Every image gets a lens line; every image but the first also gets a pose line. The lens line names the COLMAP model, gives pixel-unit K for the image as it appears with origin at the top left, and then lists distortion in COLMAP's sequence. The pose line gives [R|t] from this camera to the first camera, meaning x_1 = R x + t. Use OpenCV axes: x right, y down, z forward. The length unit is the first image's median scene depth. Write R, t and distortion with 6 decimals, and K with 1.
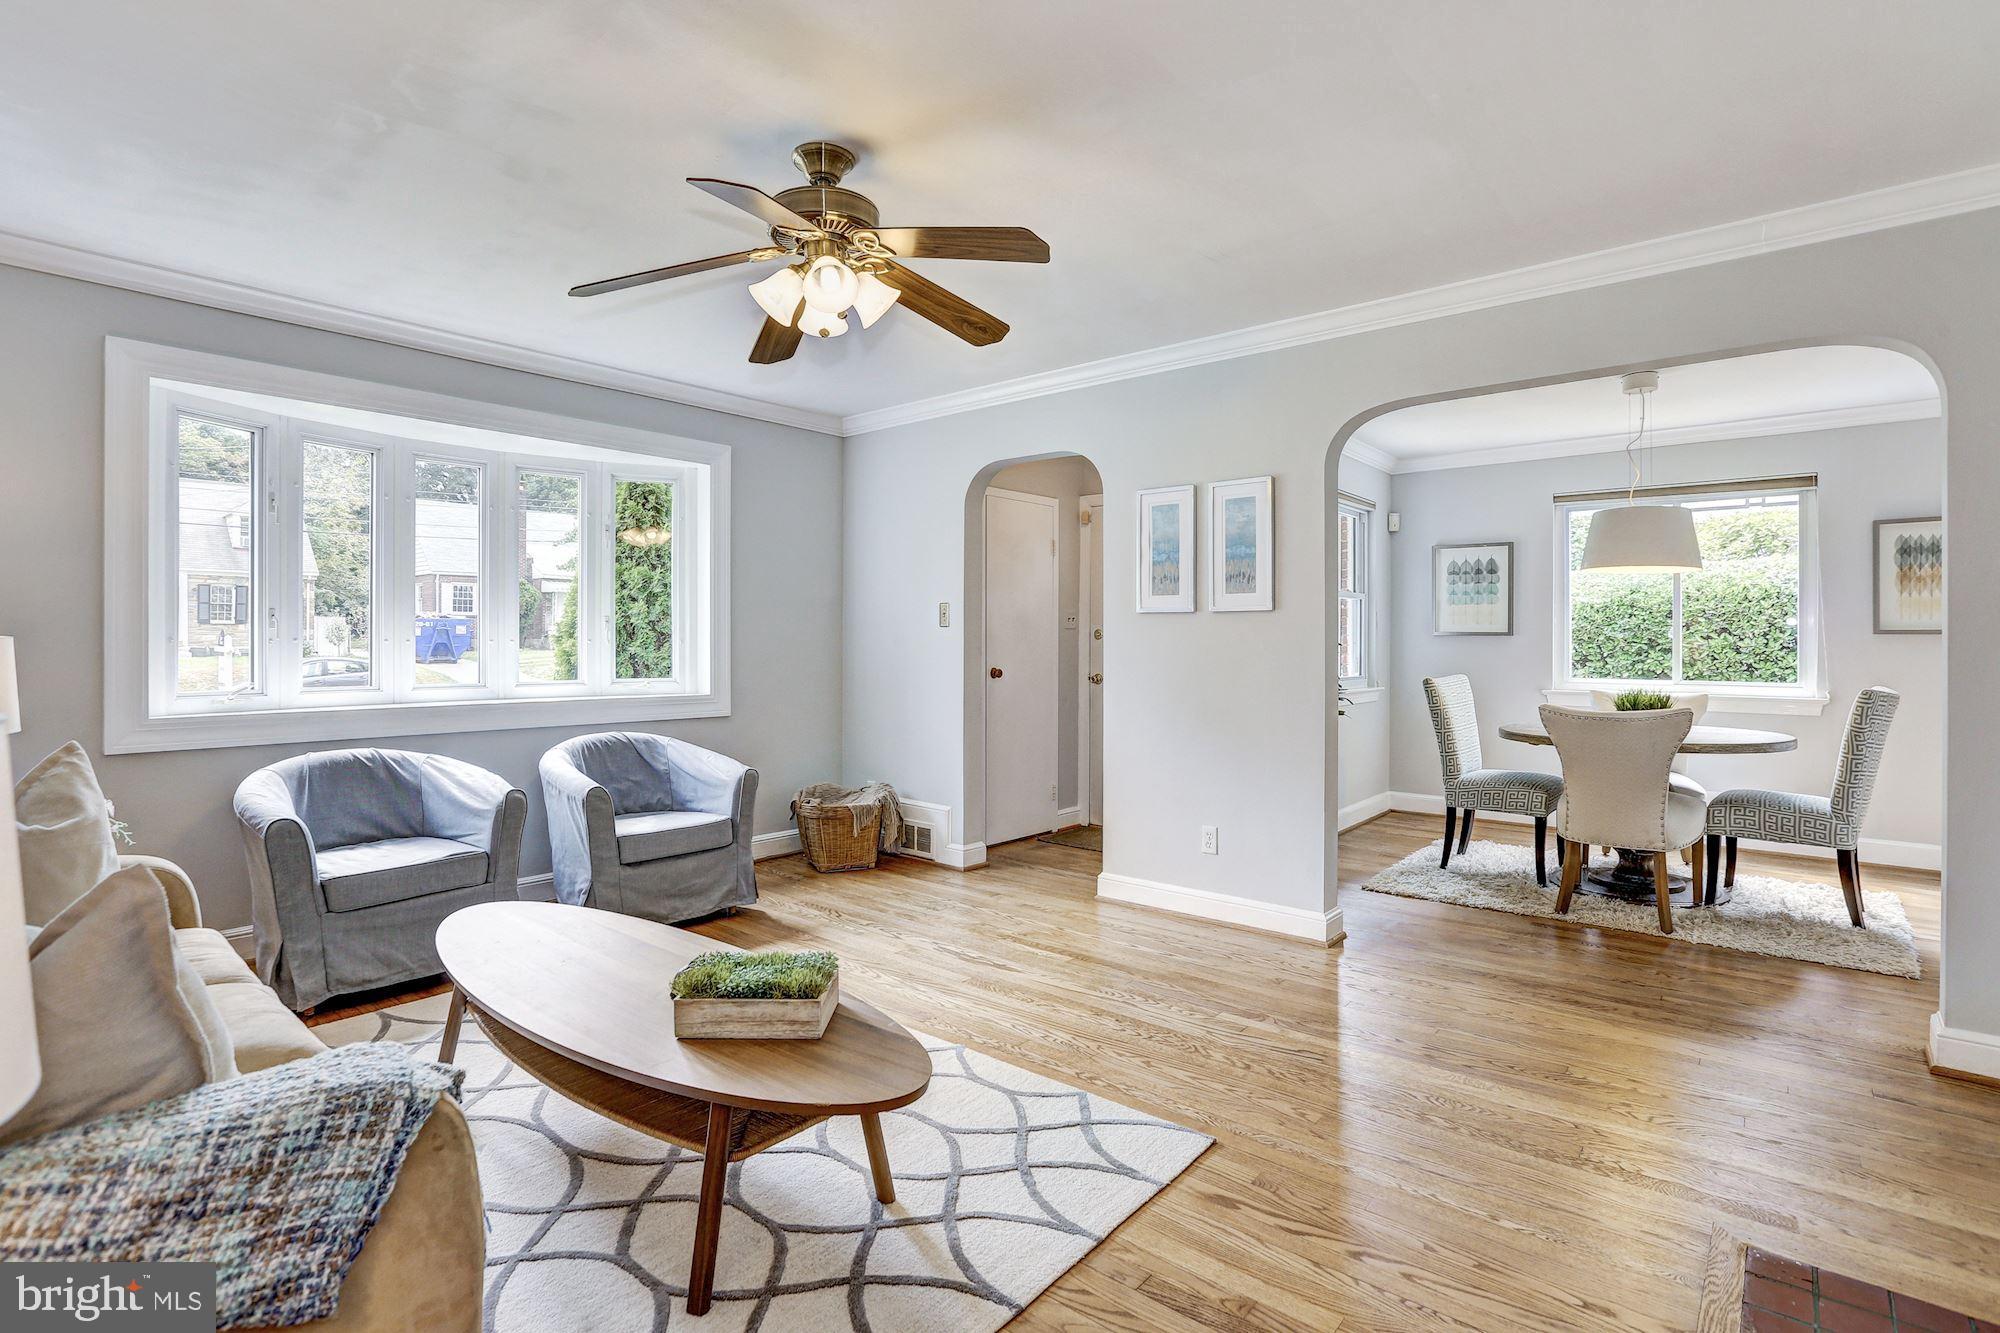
lens RADIAL K [[984.2, 0, 1012.8], [0, 984.2, 646.0], [0, 0, 1]] dist [-0.006200, -0.000621]
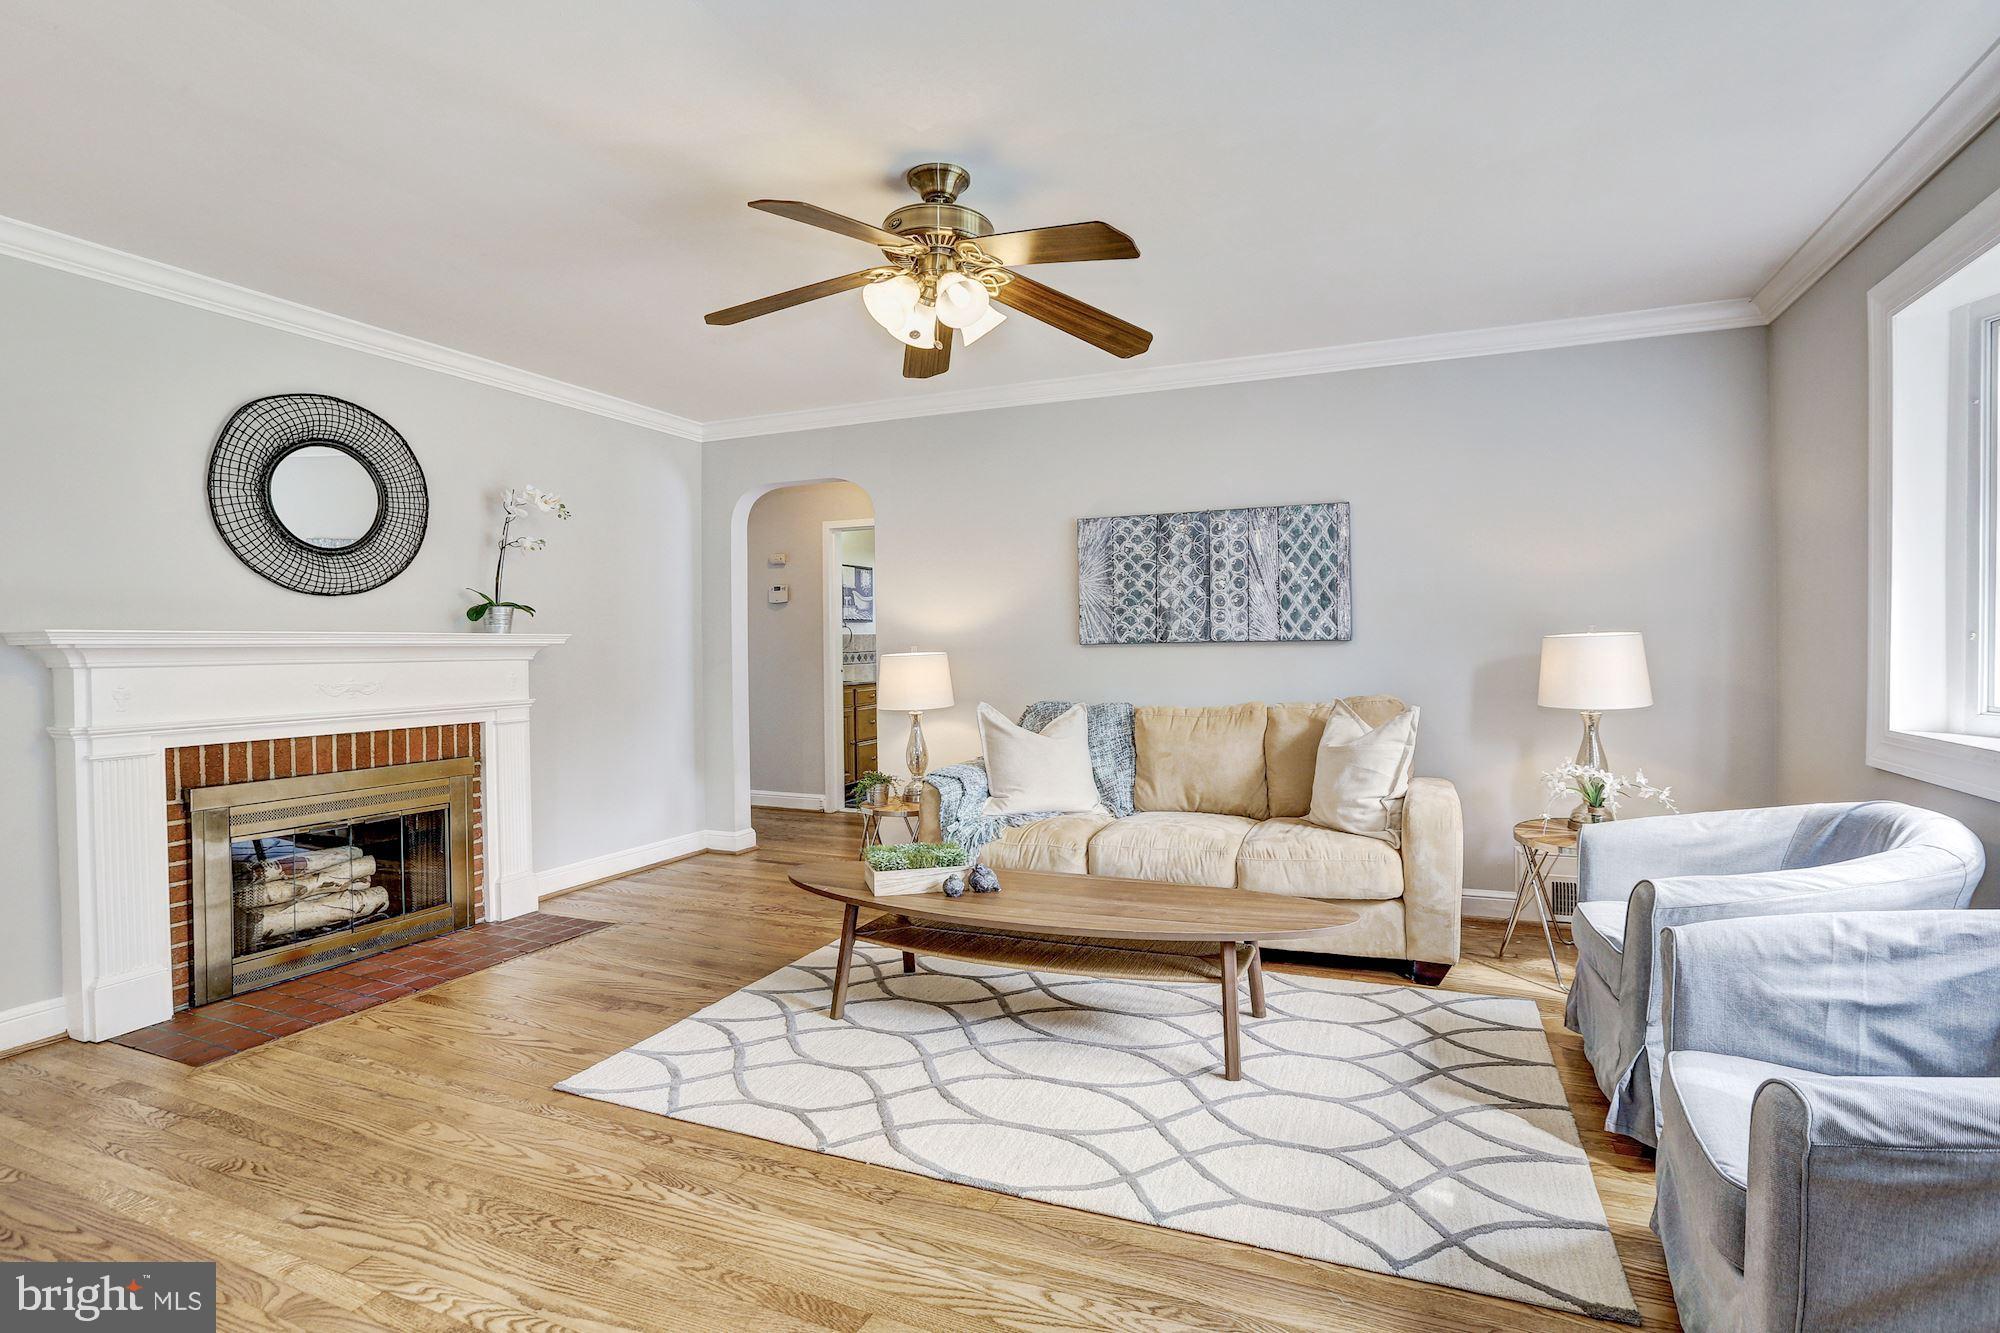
lens RADIAL K [[916.7, 0, 1040.9], [0, 916.7, 656.3], [0, 0, 1]] dist [-0.038099, 0.001051]
pose [[-0.946518, 0.000689, -0.322651, 0.014588], [-0.005095, 0.999841, 0.017082, 0.003979], [0.322612, 0.017812, -0.946364, 1.819138]]
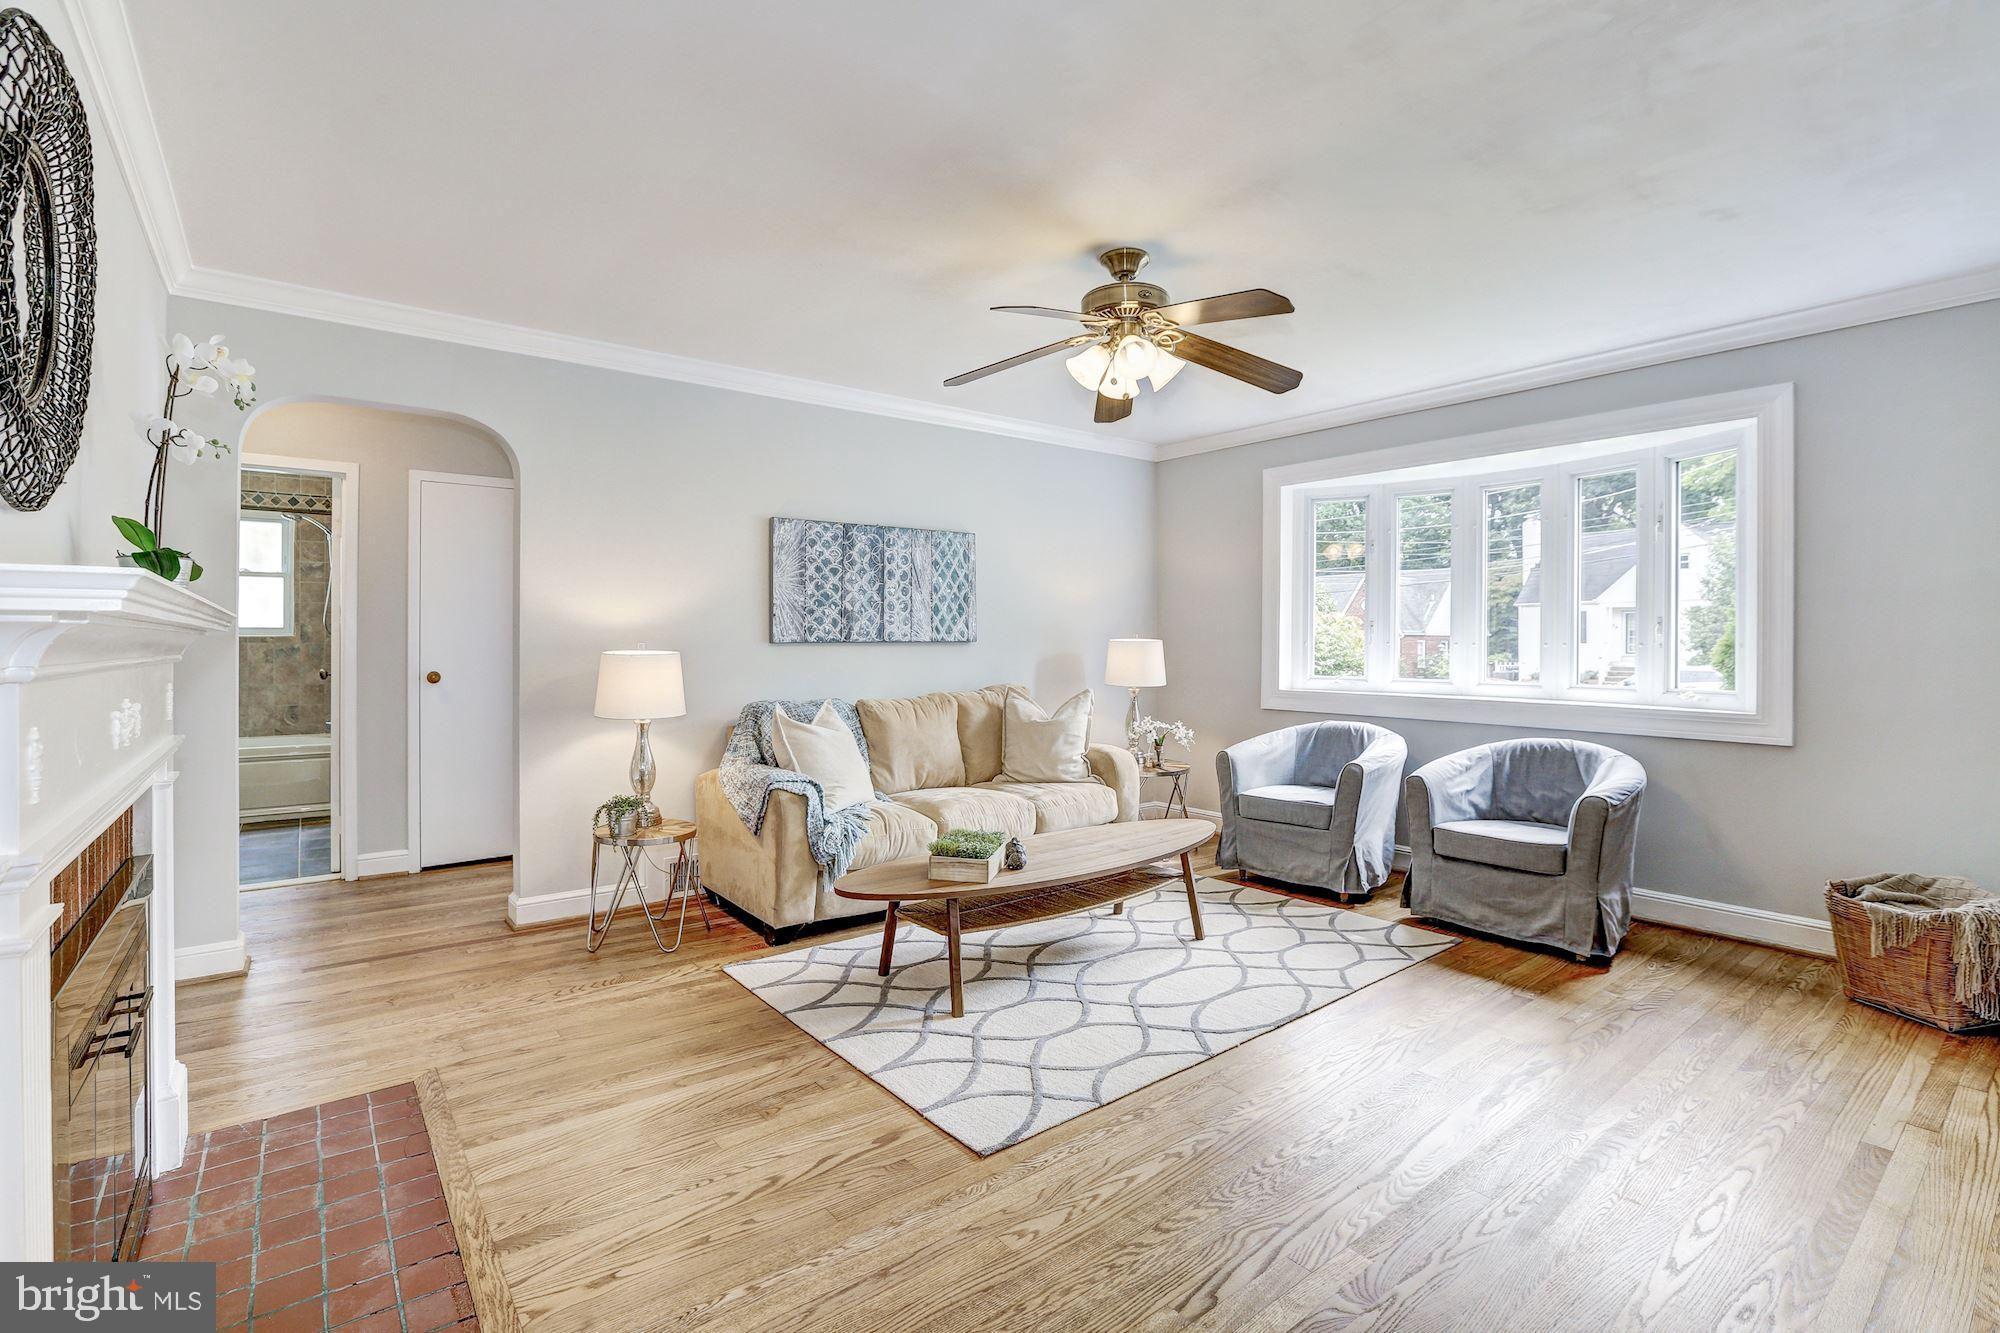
lens RADIAL K [[916.7, 0, 984.0], [0, 916.7, 654.4], [0, 0, 1]] dist [-0.038099, 0.001051]
pose [[-0.215856, 0.005698, -0.976409, 0.913727], [-0.015332, 0.999840, 0.009224, 0.009444], [0.976305, 0.016962, -0.215734, 1.018676]]
